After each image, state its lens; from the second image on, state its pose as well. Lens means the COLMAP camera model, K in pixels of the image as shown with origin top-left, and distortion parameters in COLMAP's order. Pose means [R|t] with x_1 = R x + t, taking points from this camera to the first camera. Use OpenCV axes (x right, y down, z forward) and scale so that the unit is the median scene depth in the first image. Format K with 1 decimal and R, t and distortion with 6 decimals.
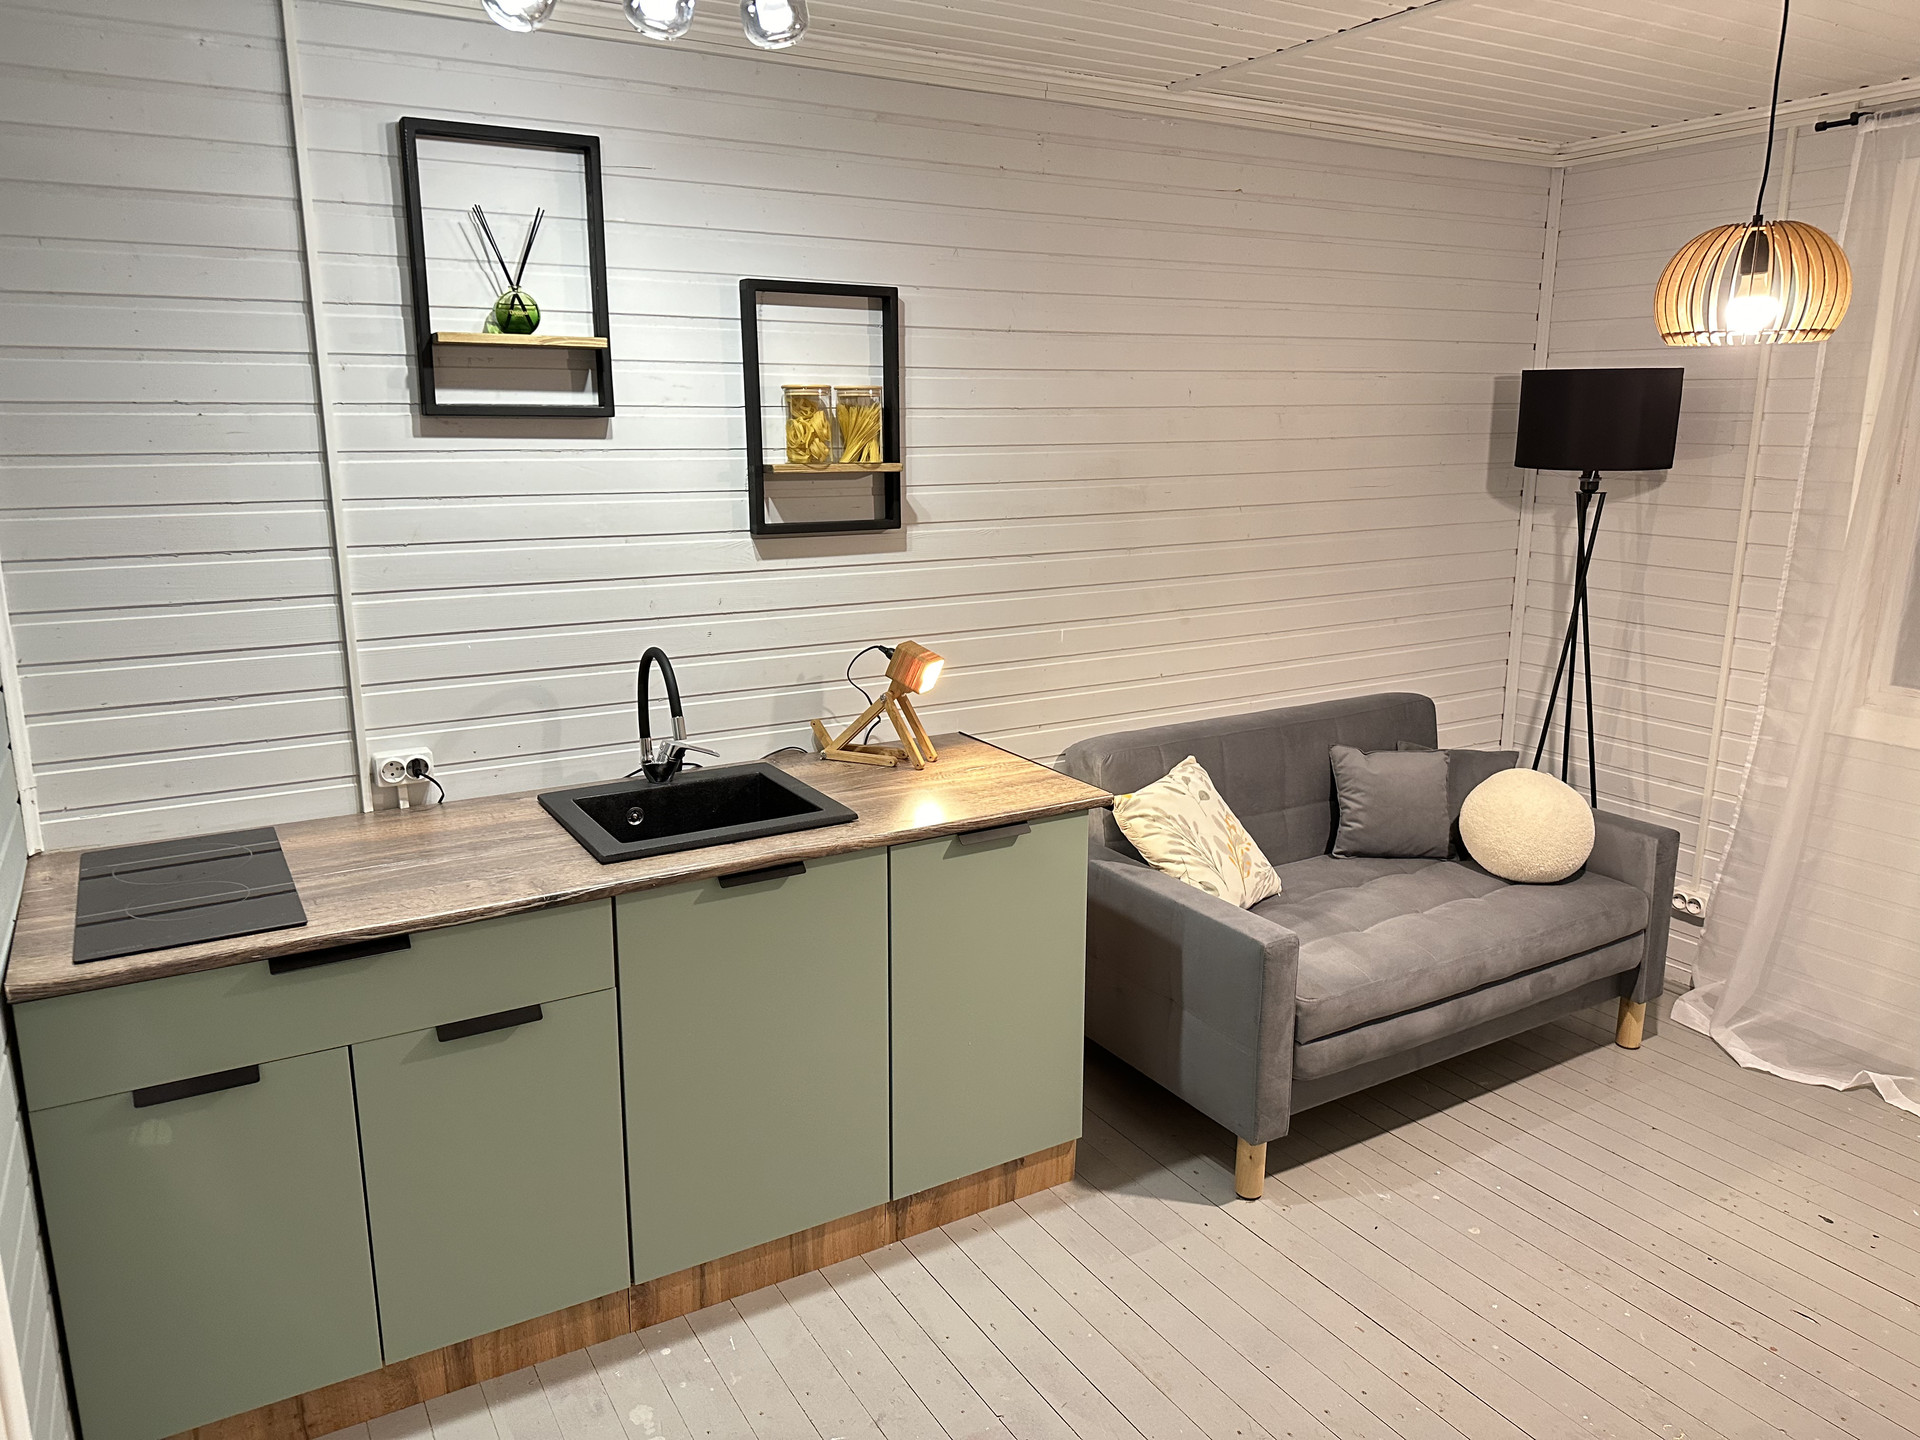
lens RADIAL K [[1375.1, 0, 957.4], [0, 1375.1, 723.7], [0, 0, 1]] dist [0.123448, -0.186380]
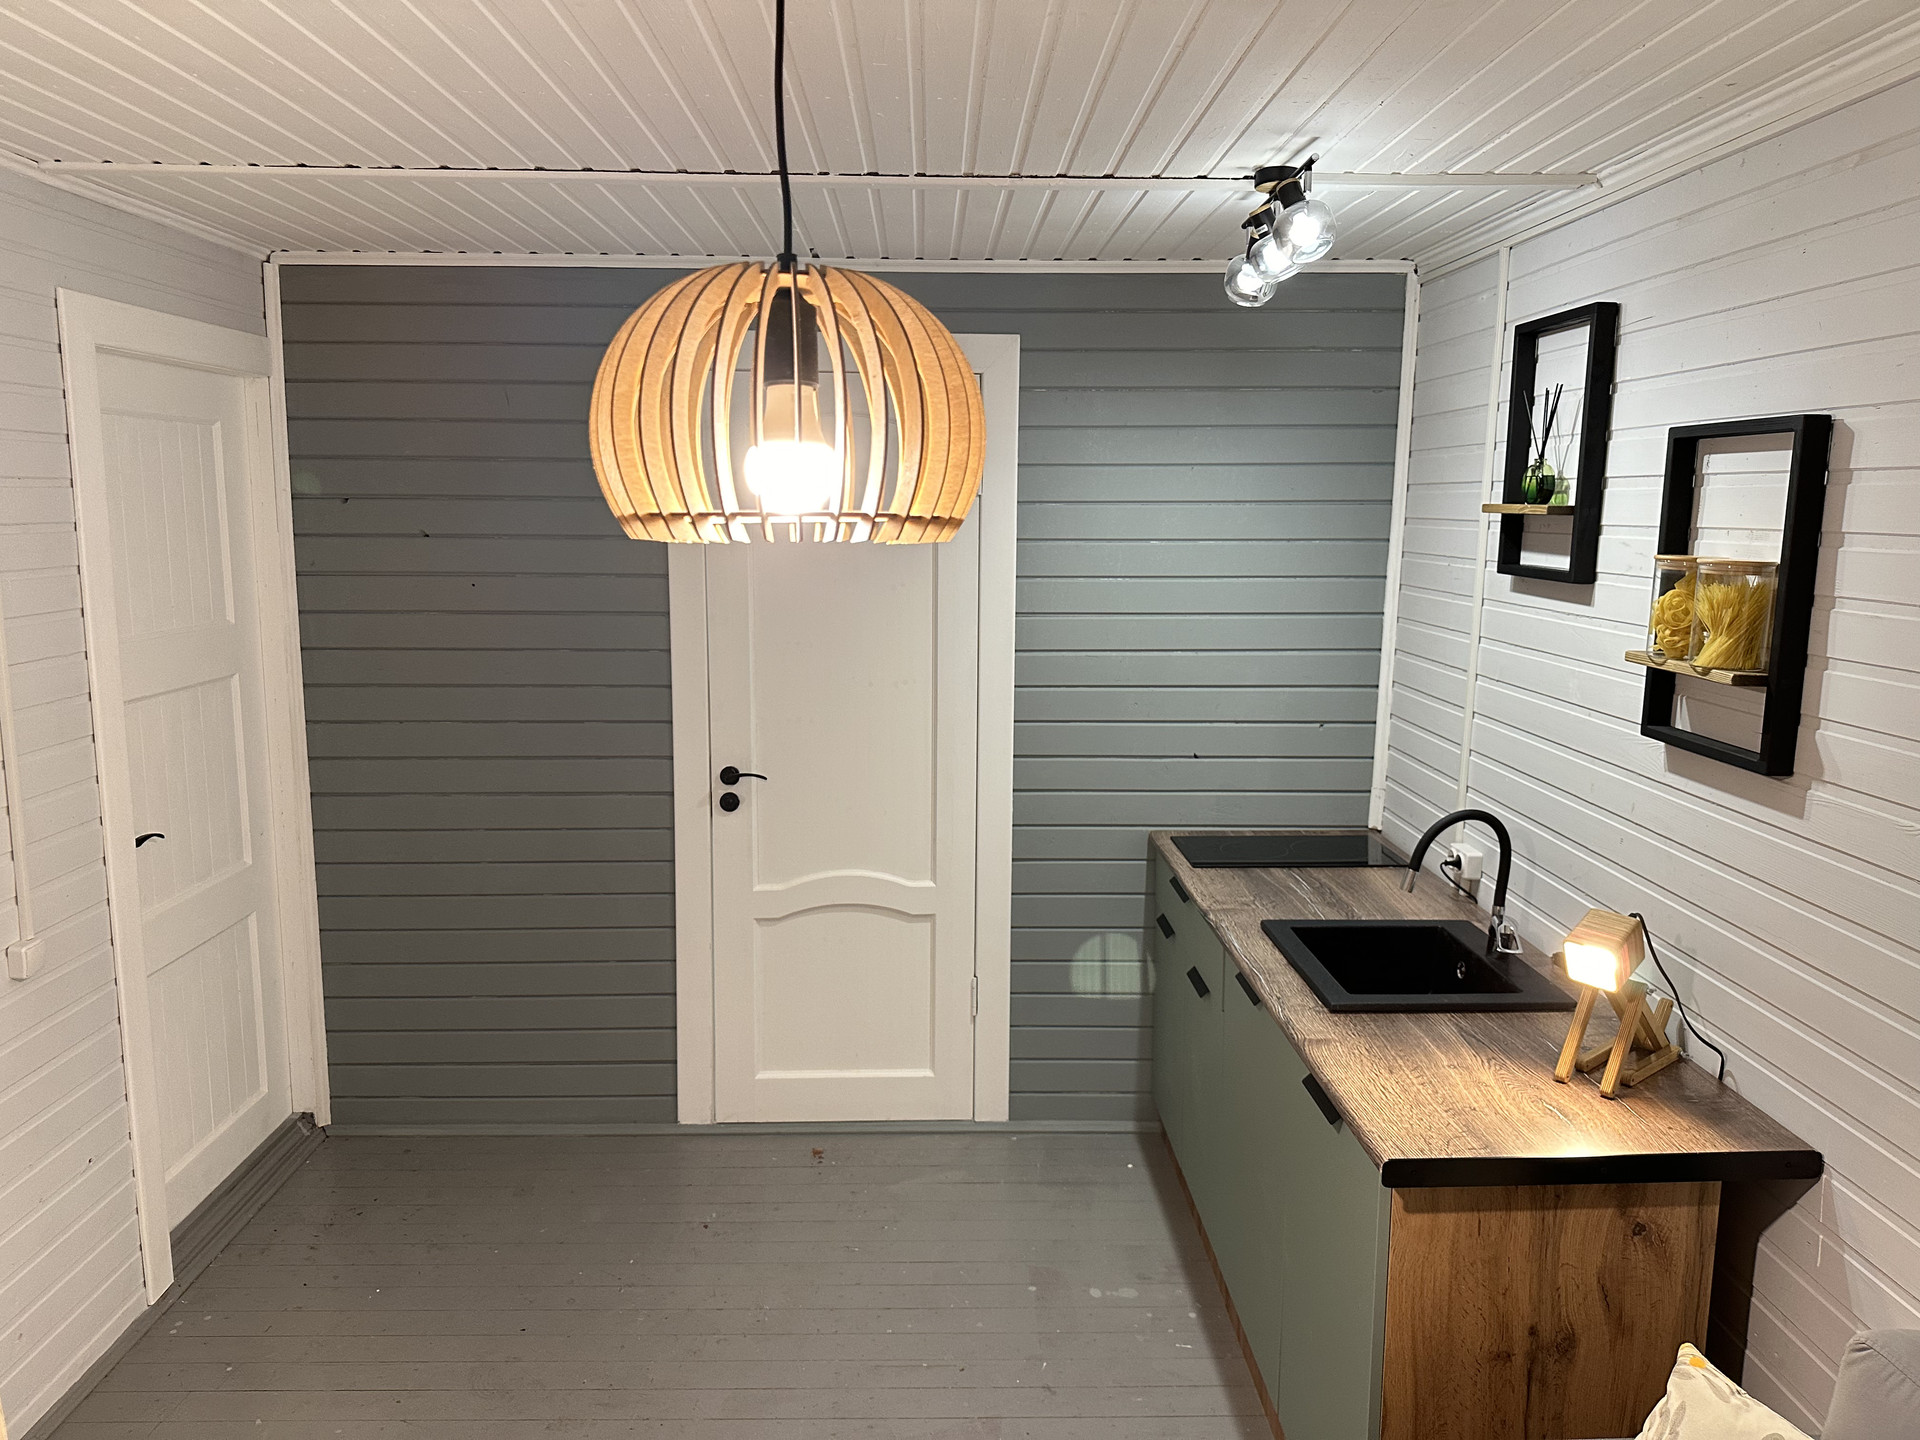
lens RADIAL K [[1345.2, 0, 951.6], [0, 1345.2, 714.8], [0, 0, 1]] dist [0.078883, -0.099232]
pose [[-0.497053, 0.131243, -0.857738, 0.739197], [-0.198190, 0.945195, 0.259474, -0.278005], [0.844783, 0.298967, -0.443801, 1.025793]]
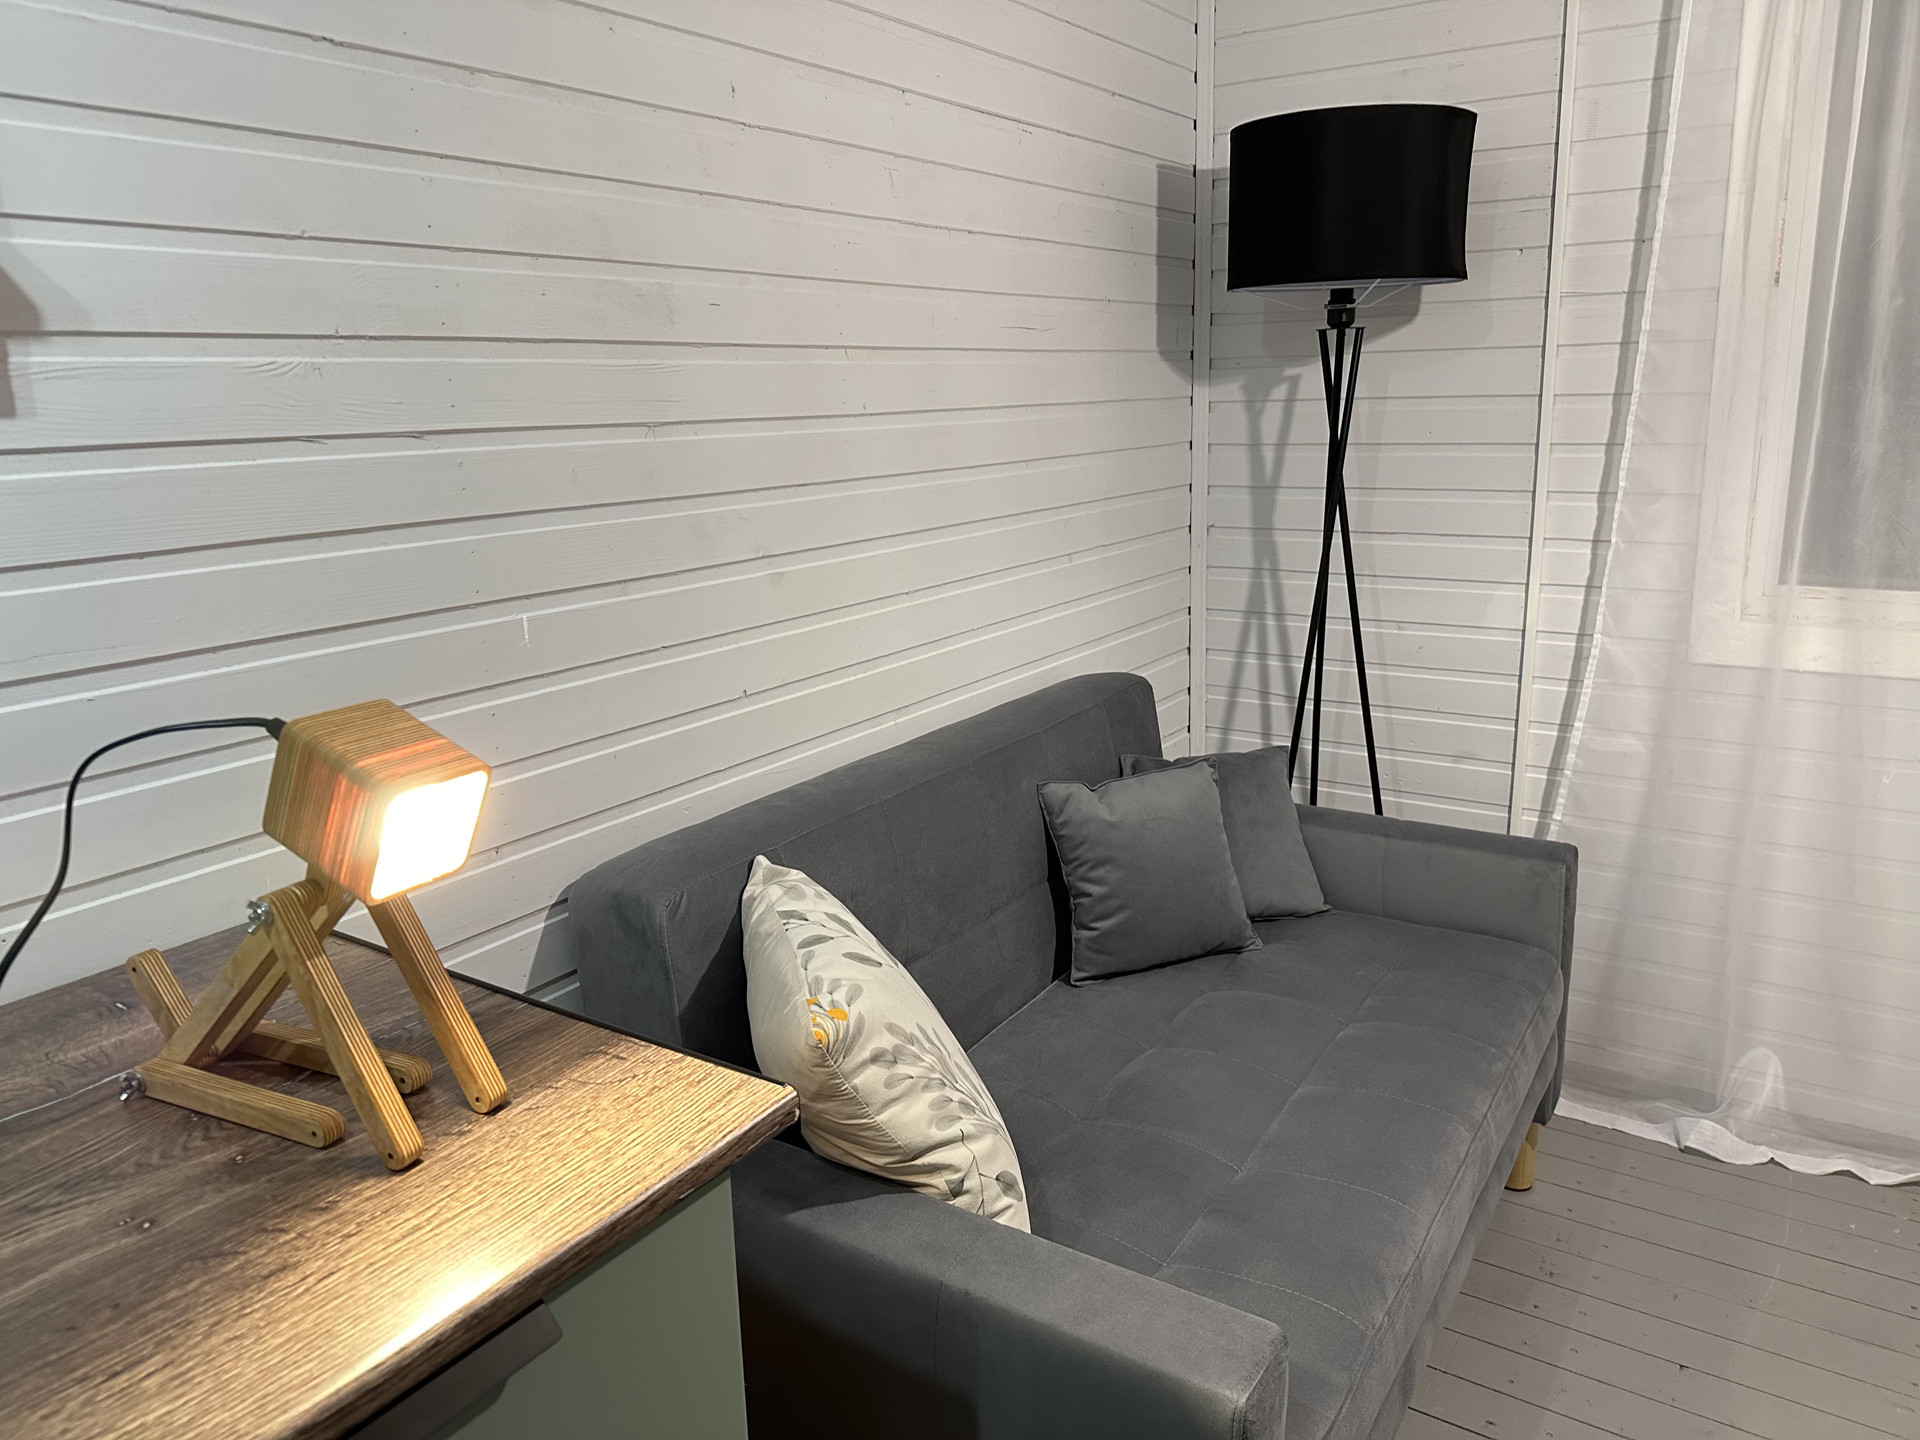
lens RADIAL K [[1345.2, 0, 951.6], [0, 1345.2, 714.8], [0, 0, 1]] dist [0.078883, -0.099232]
pose [[0.907961, -0.125563, 0.399802, 0.029994], [0.124954, 0.991776, 0.027706, -0.040319], [-0.399992, 0.024801, 0.916183, 0.676045]]
